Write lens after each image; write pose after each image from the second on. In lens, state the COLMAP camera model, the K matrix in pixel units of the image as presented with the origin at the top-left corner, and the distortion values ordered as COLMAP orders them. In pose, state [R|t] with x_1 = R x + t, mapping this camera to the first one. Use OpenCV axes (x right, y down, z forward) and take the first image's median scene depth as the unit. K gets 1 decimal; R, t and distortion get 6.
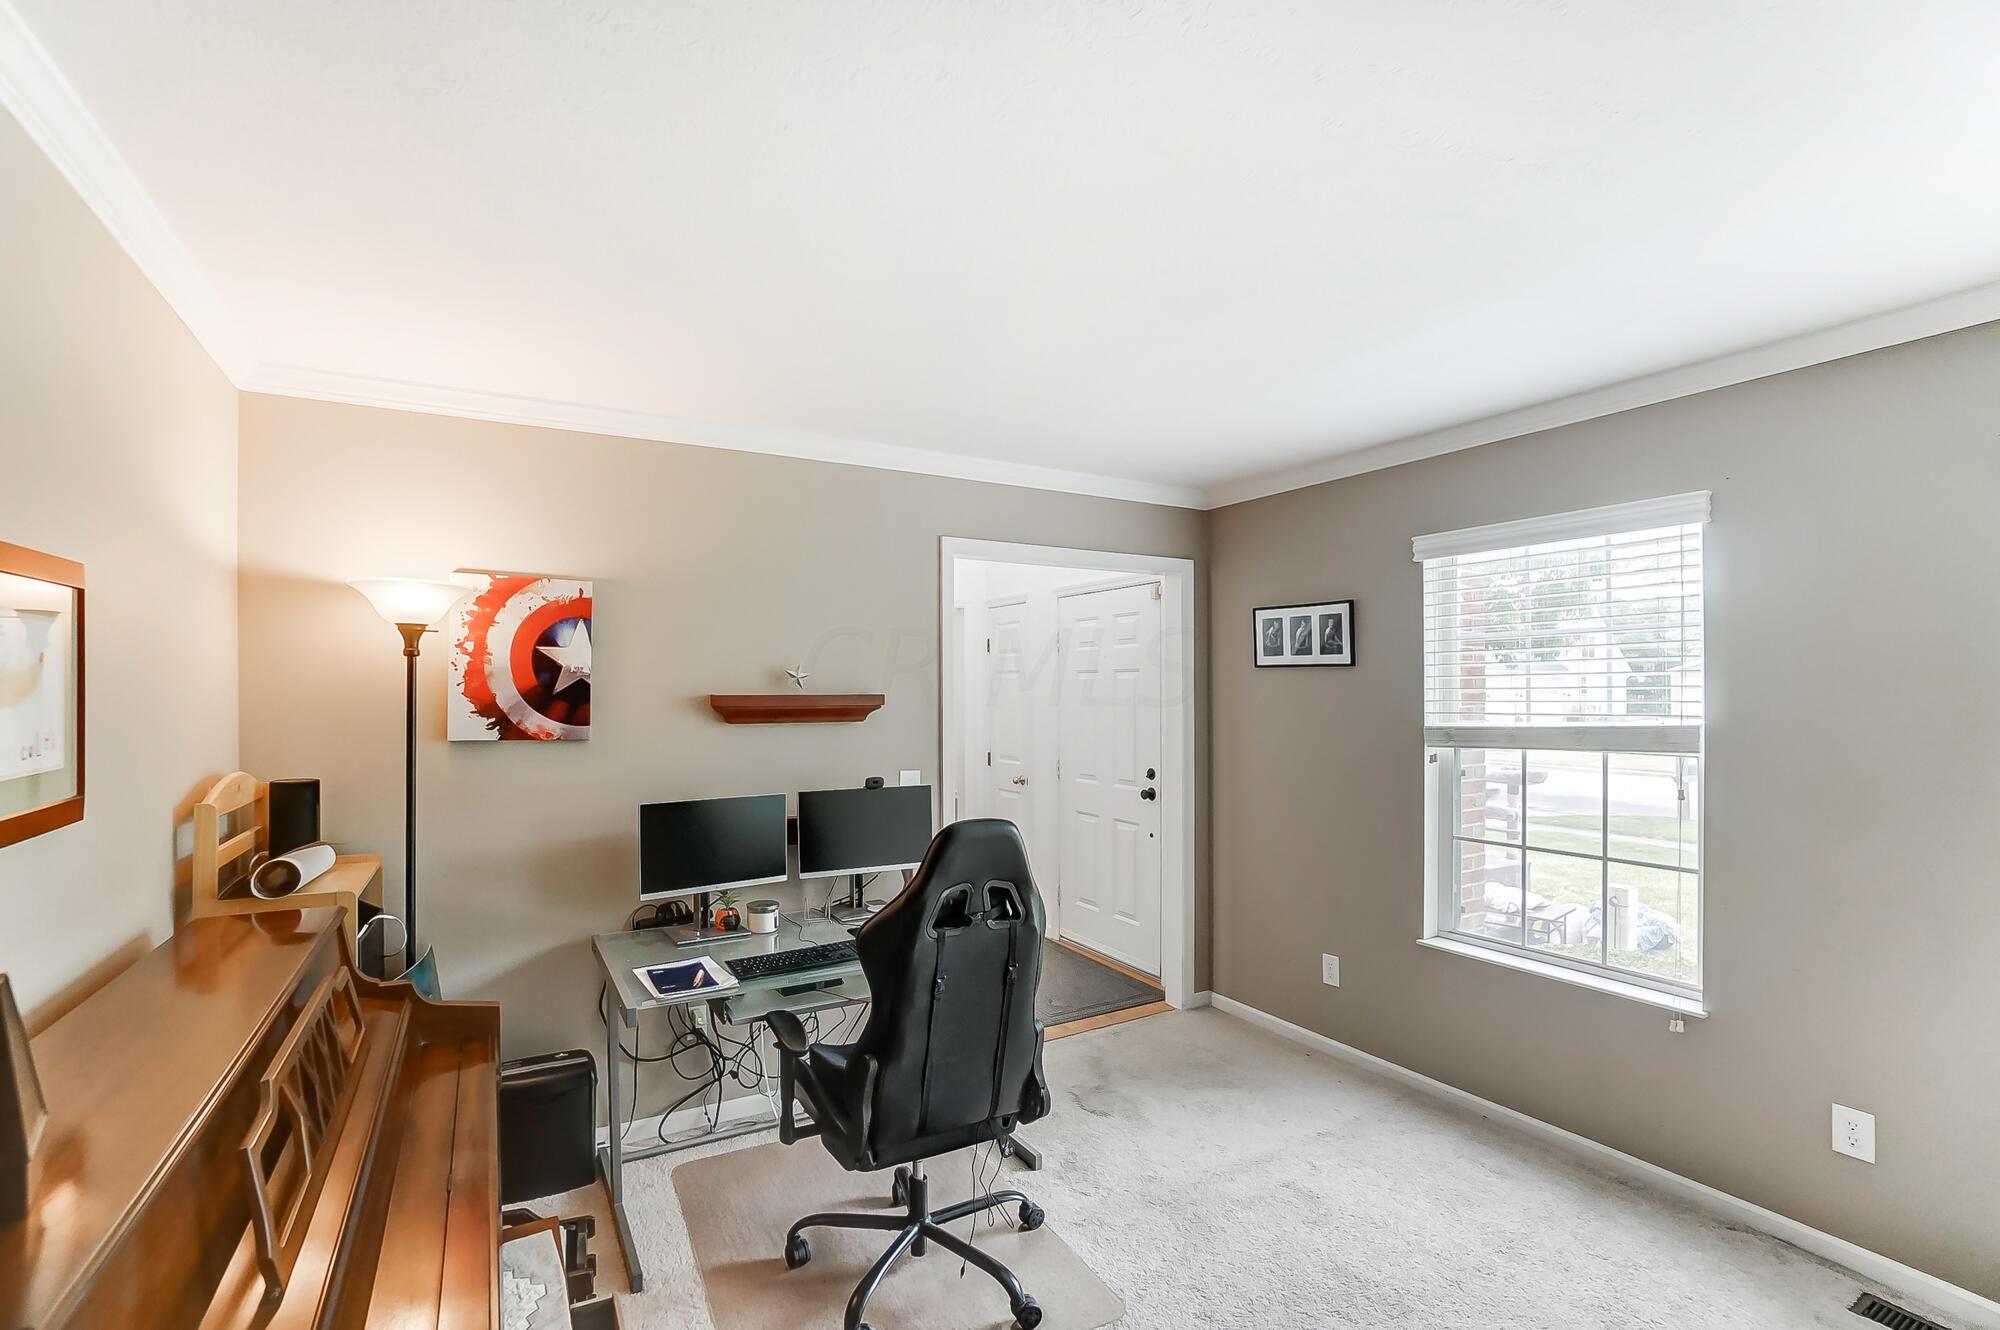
lens RADIAL K [[899.4, 0, 984.2], [0, 899.4, 705.8], [0, 0, 1]] dist [-0.058018, 0.023394]
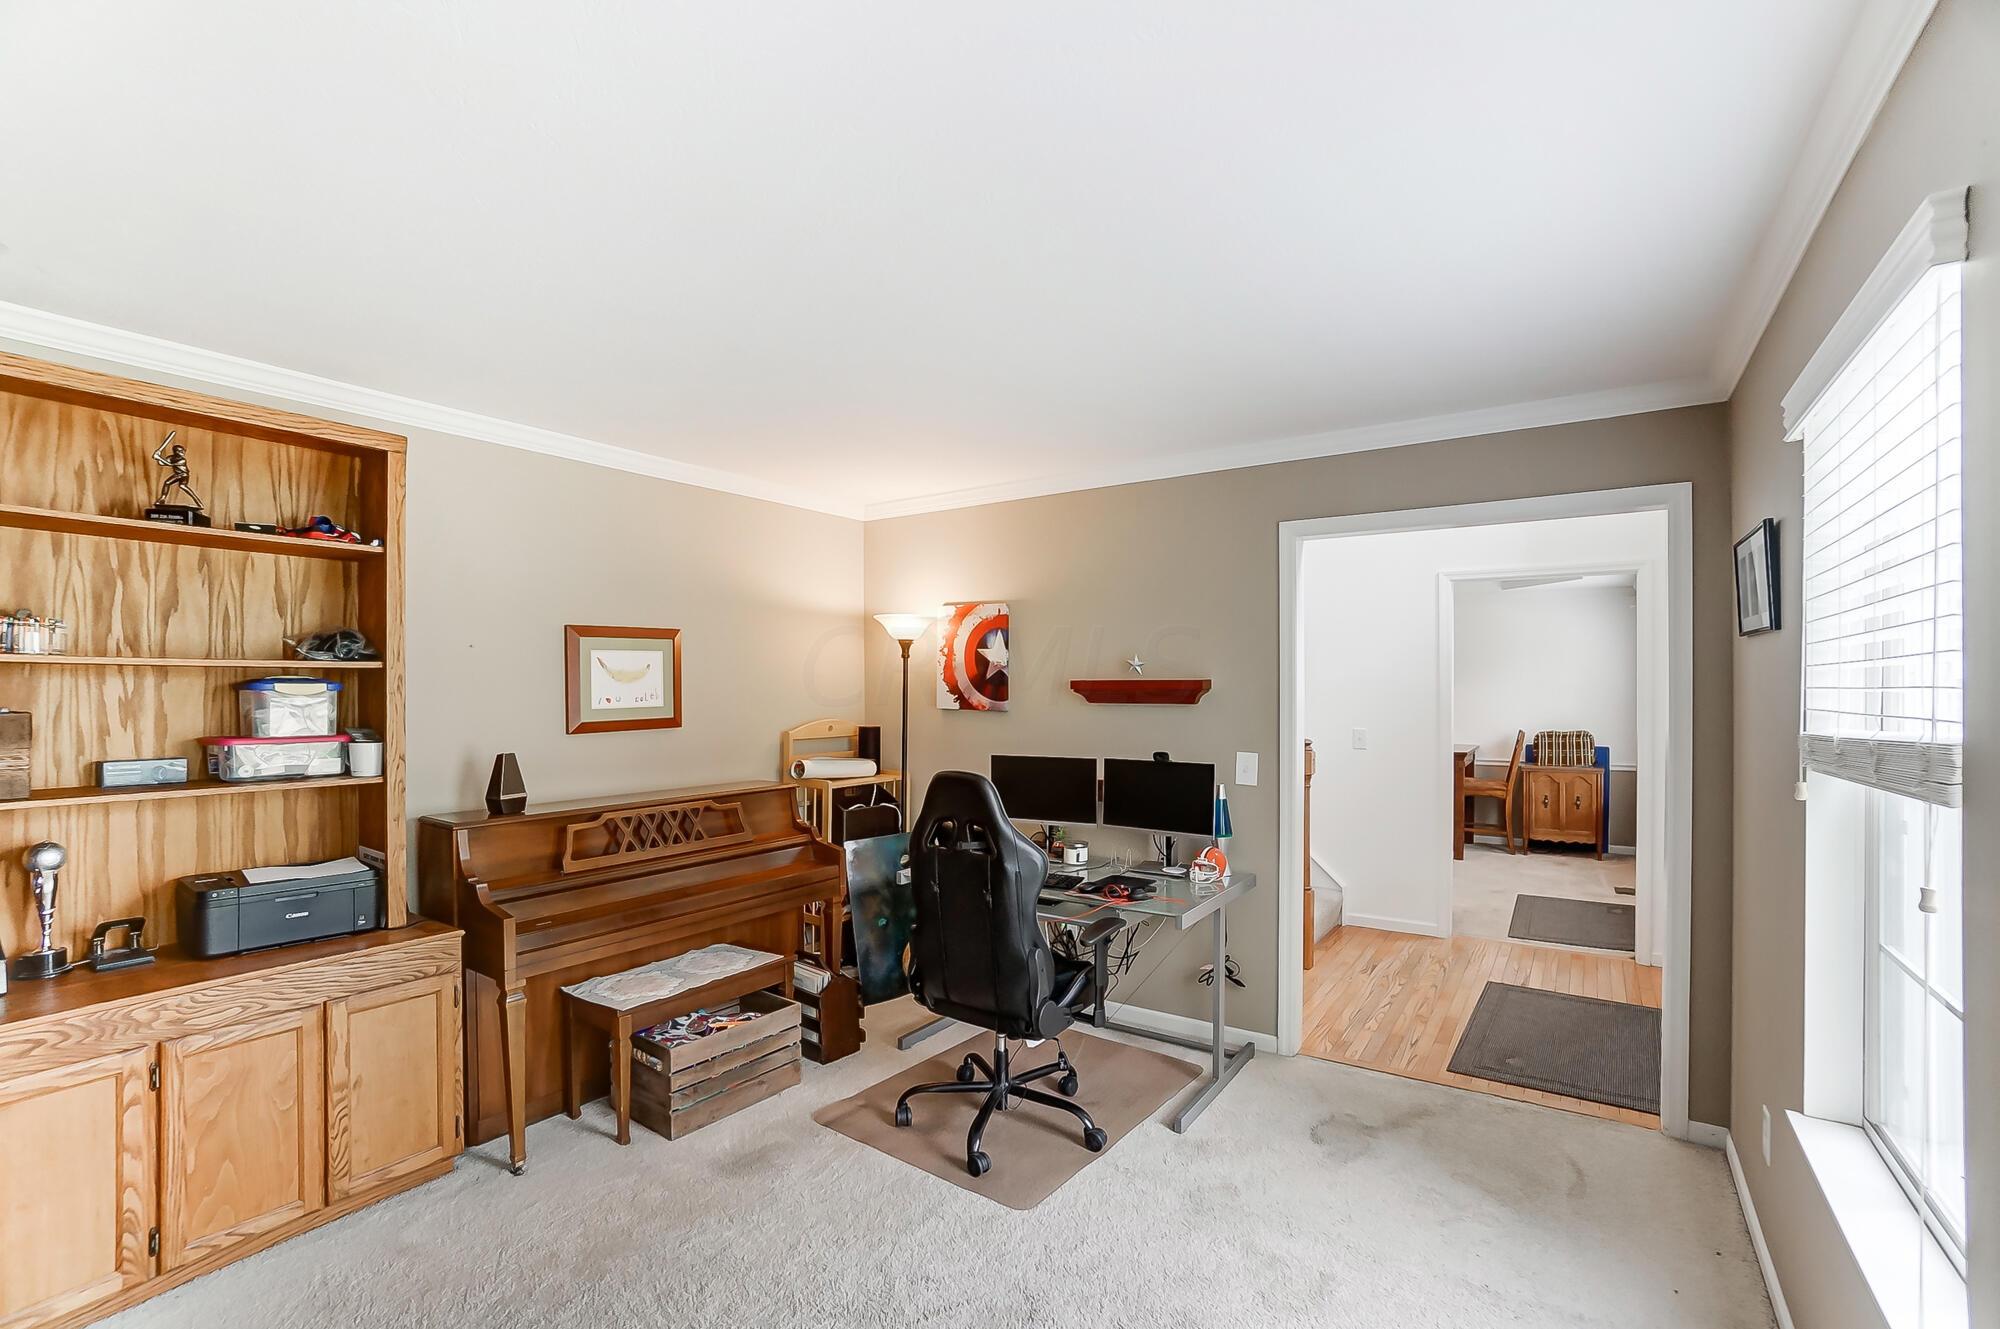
lens RADIAL K [[899.4, 0, 984.2], [0, 899.4, 705.3], [0, 0, 1]] dist [-0.058018, 0.023394]
pose [[0.423936, 0.022134, -0.905422, 0.907748], [-0.013719, 0.999744, 0.018017, 0.002498], [0.905588, 0.004783, 0.424131, 0.347012]]
